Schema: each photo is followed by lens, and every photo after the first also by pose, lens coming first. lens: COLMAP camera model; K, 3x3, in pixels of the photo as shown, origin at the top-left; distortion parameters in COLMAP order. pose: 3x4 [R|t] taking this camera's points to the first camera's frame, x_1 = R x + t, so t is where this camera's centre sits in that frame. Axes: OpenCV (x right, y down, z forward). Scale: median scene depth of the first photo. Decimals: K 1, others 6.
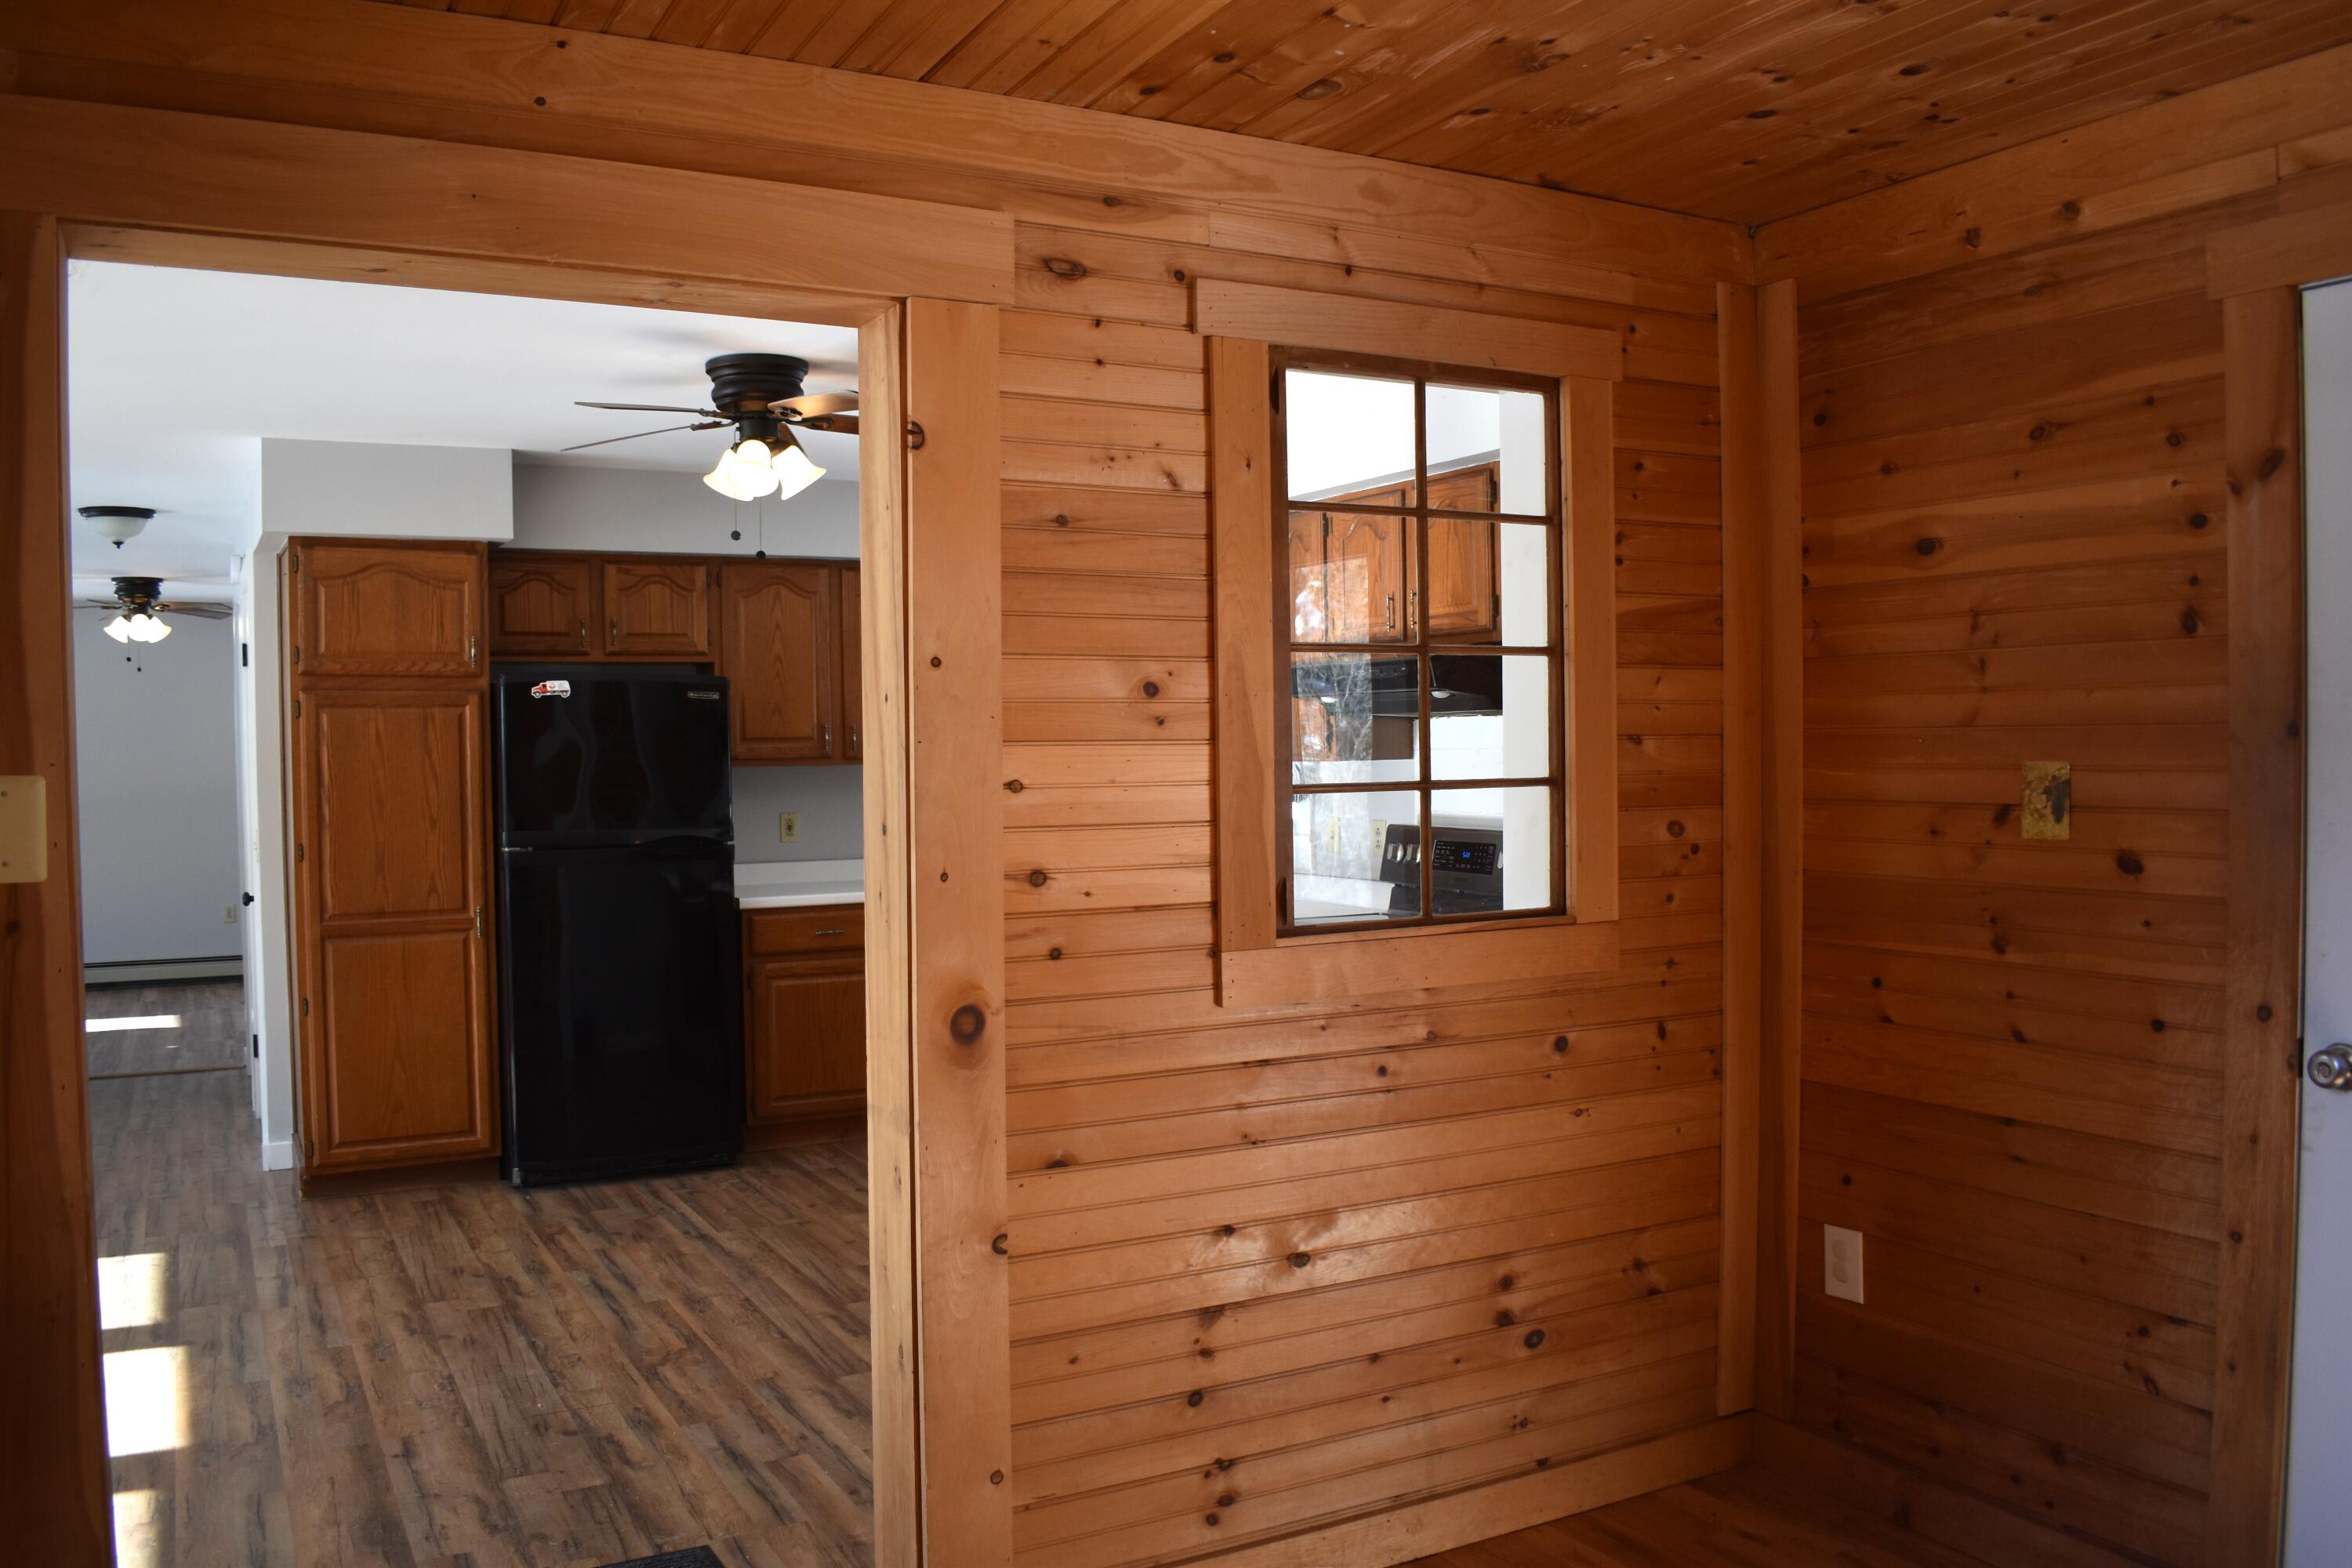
lens RADIAL K [[1841.7, 0, 1174.0], [0, 1841.7, 783.8], [0, 0, 1]] dist [-0.096686, 0.018658]
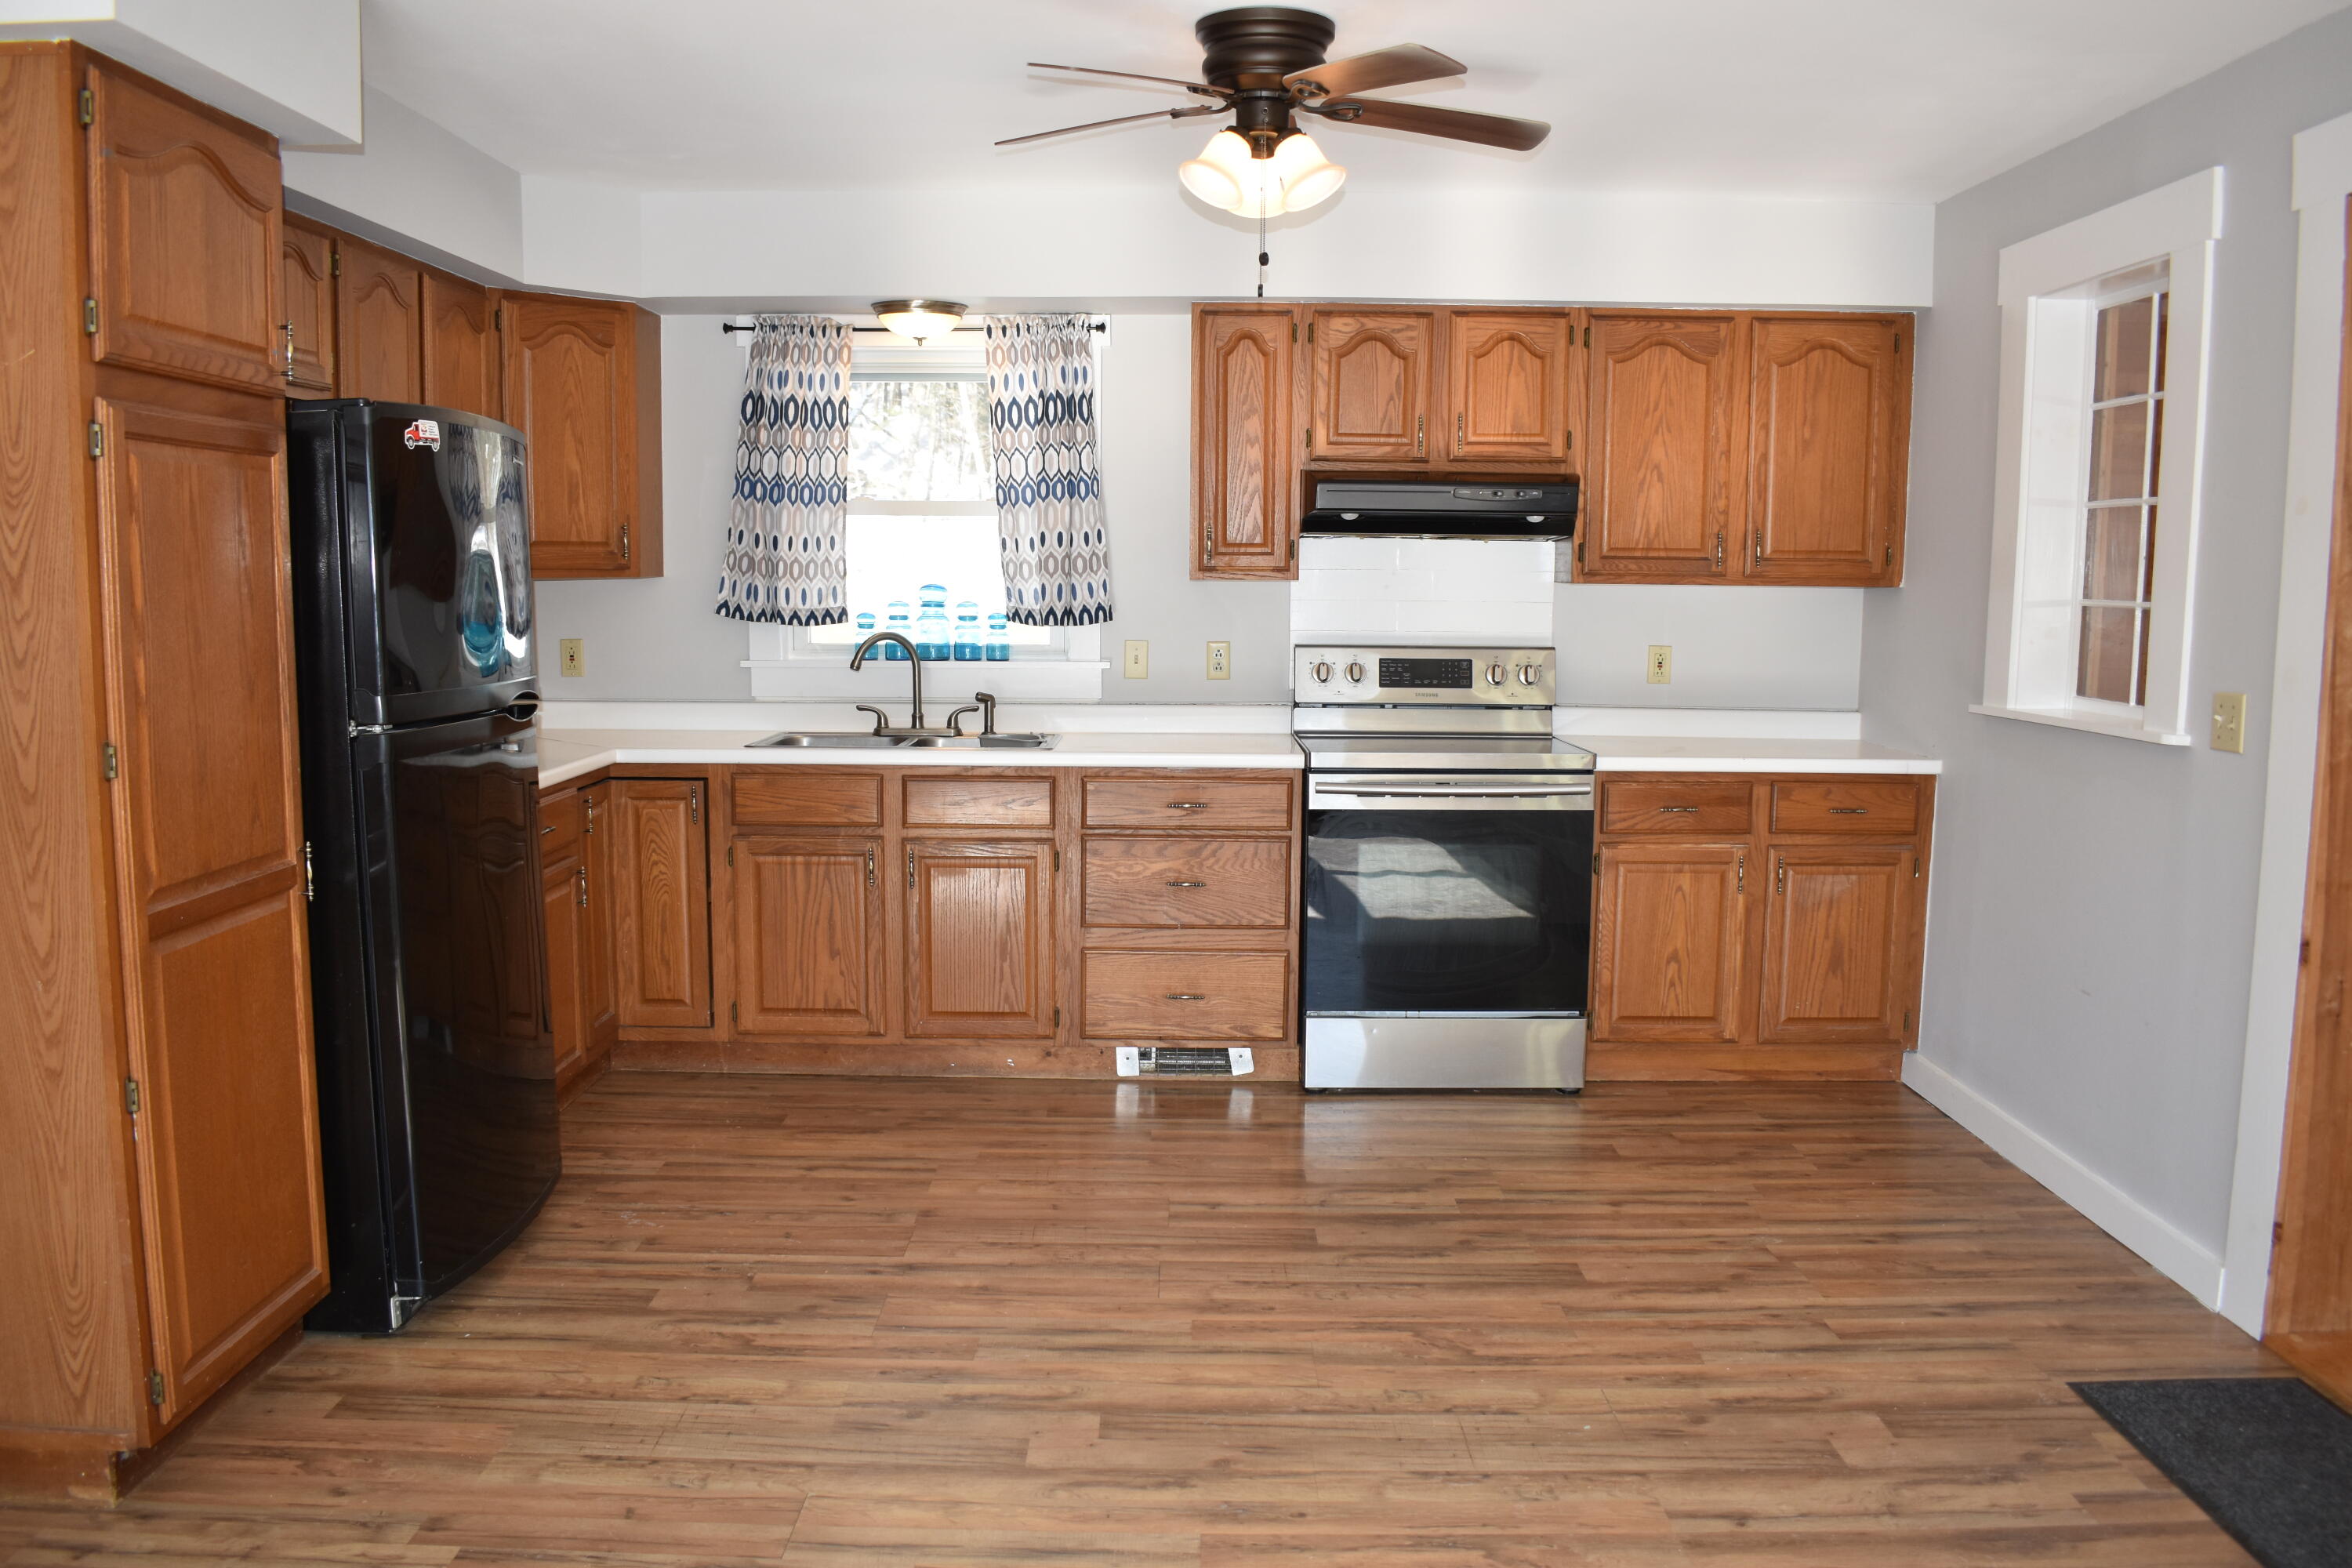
lens RADIAL K [[1841.7, 0, 1174.0], [0, 1841.7, 775.1], [0, 0, 1]] dist [-0.096686, 0.018658]
pose [[0.485419, -0.080967, 0.870524, -0.722984], [0.004208, 0.995907, 0.090283, 0.002333], [-0.874271, -0.040162, 0.483773, 0.534465]]
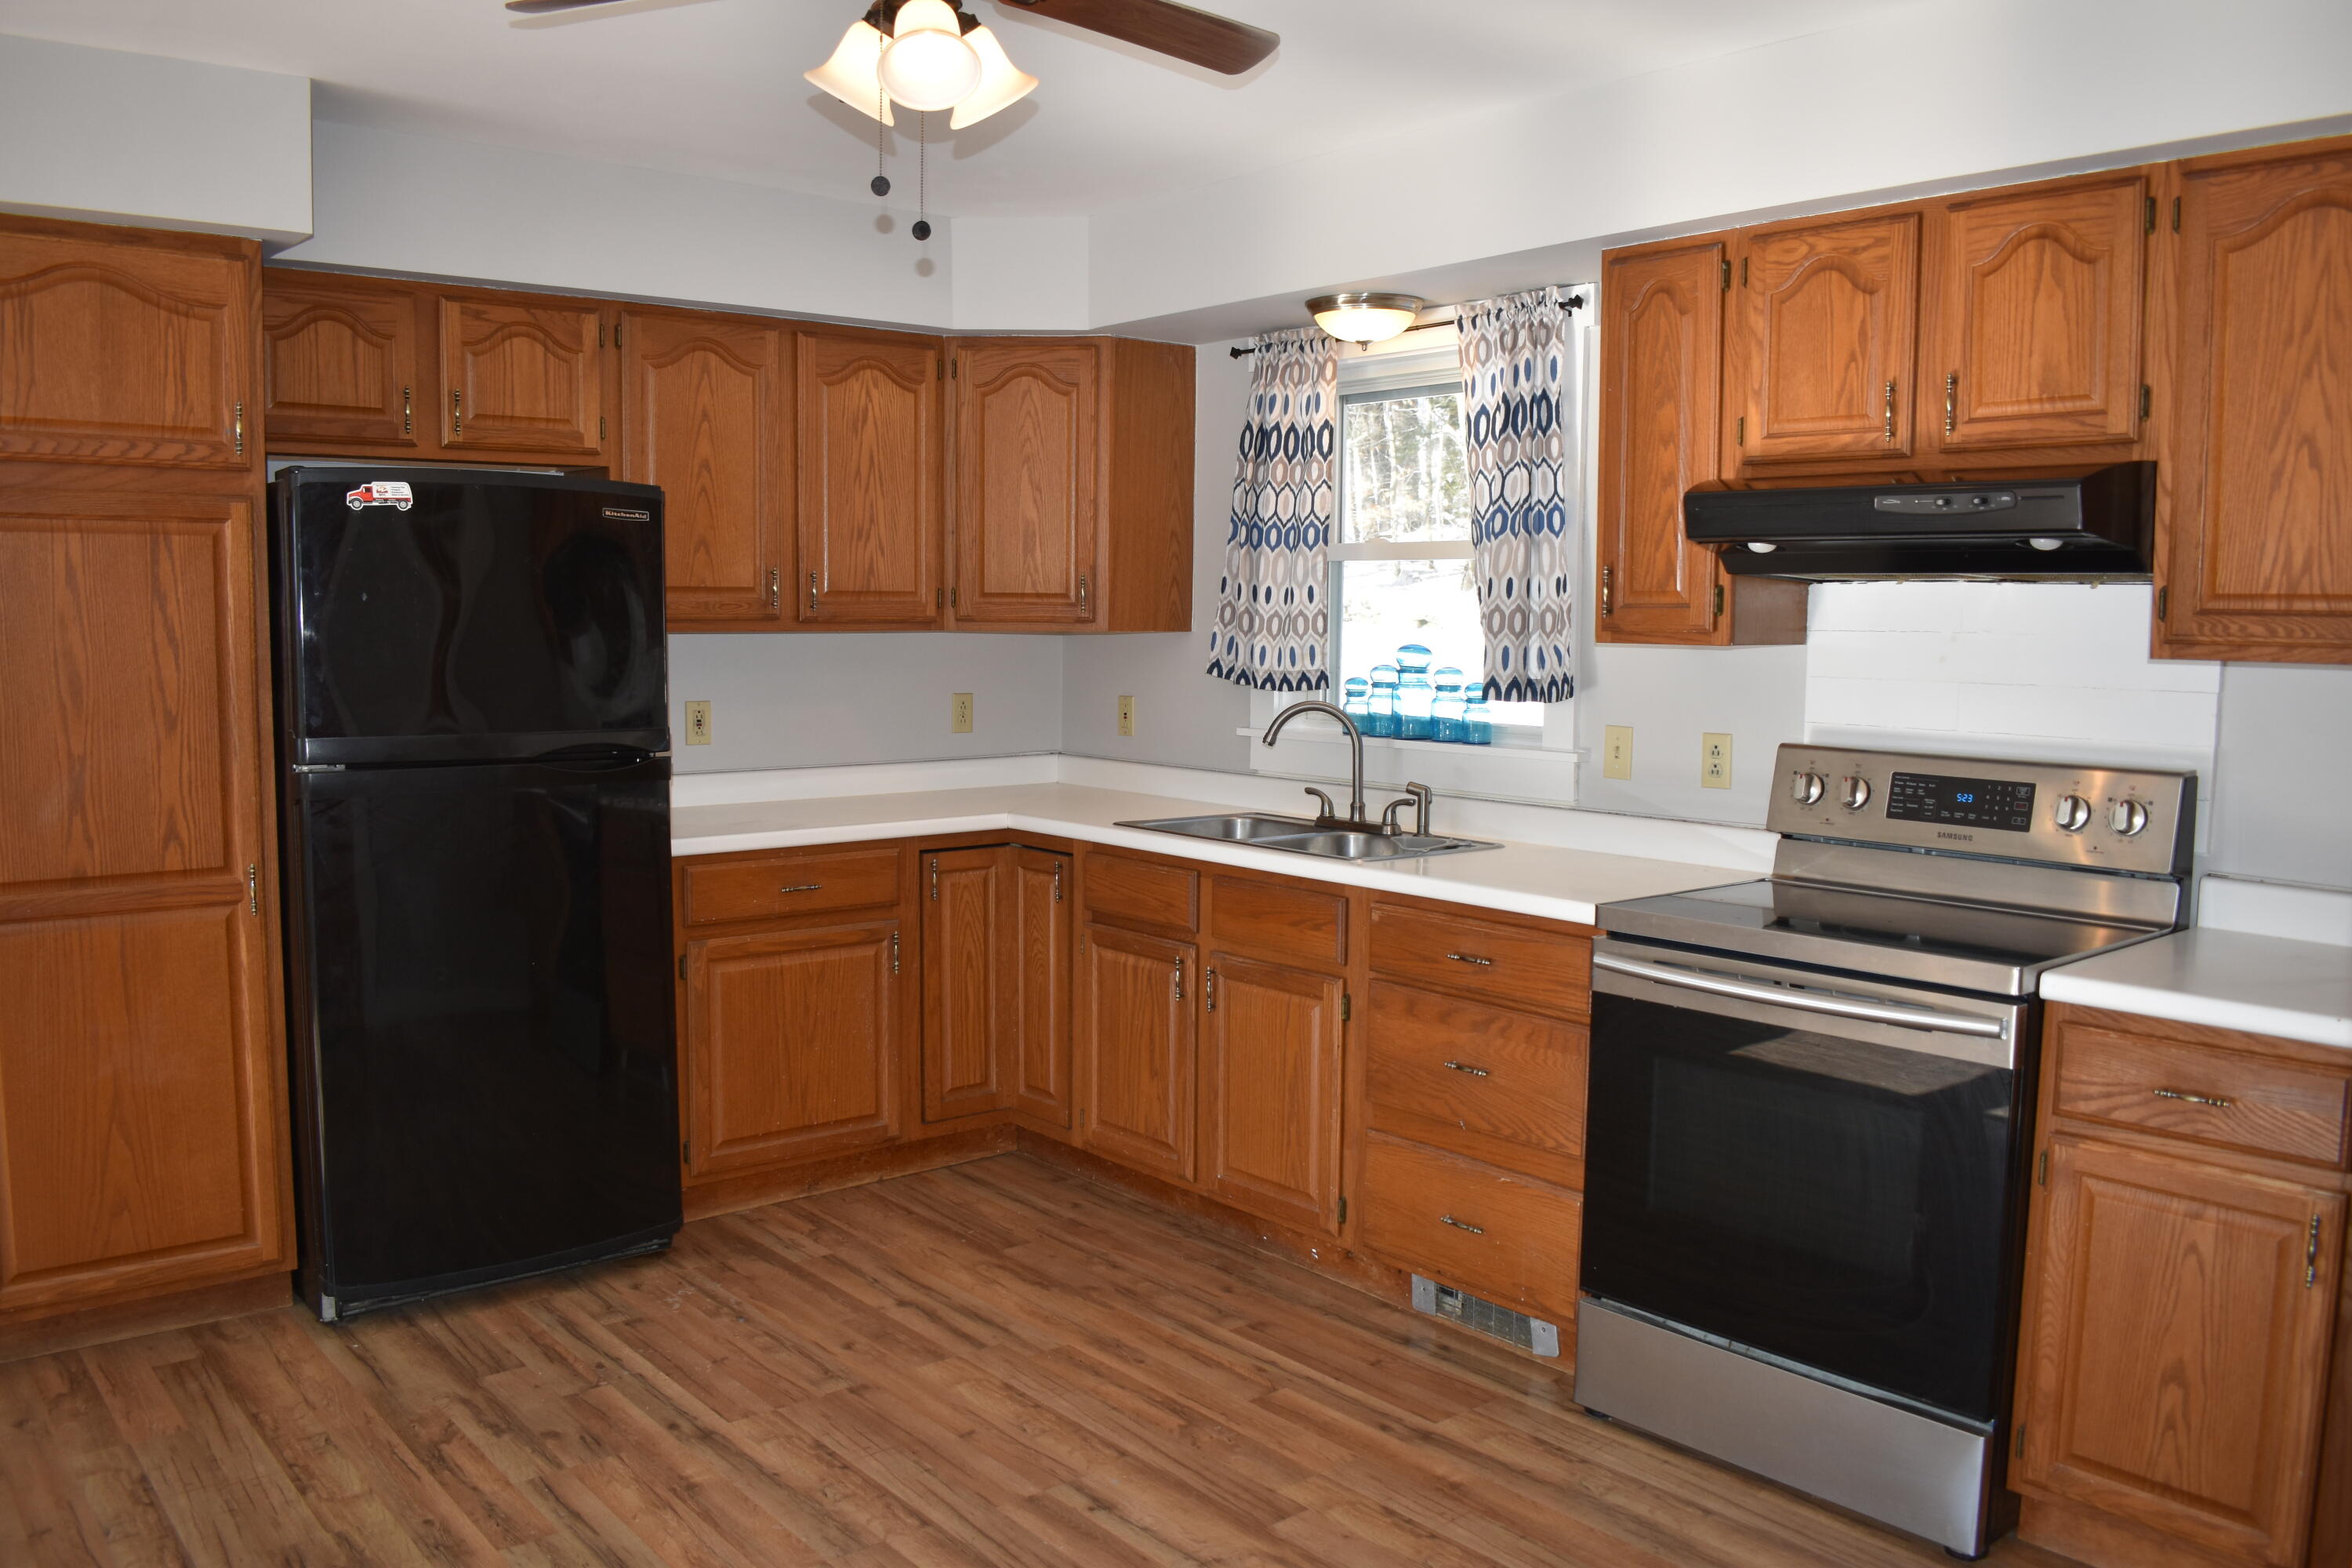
lens RADIAL K [[1841.7, 0, 1165.3], [0, 1841.7, 784.7], [0, 0, 1]] dist [-0.096686, 0.018658]
pose [[0.981422, 0.004078, 0.191817, -0.205939], [-0.017958, 0.997337, 0.070681, -0.004697], [-0.191018, -0.072812, 0.978882, 0.376479]]
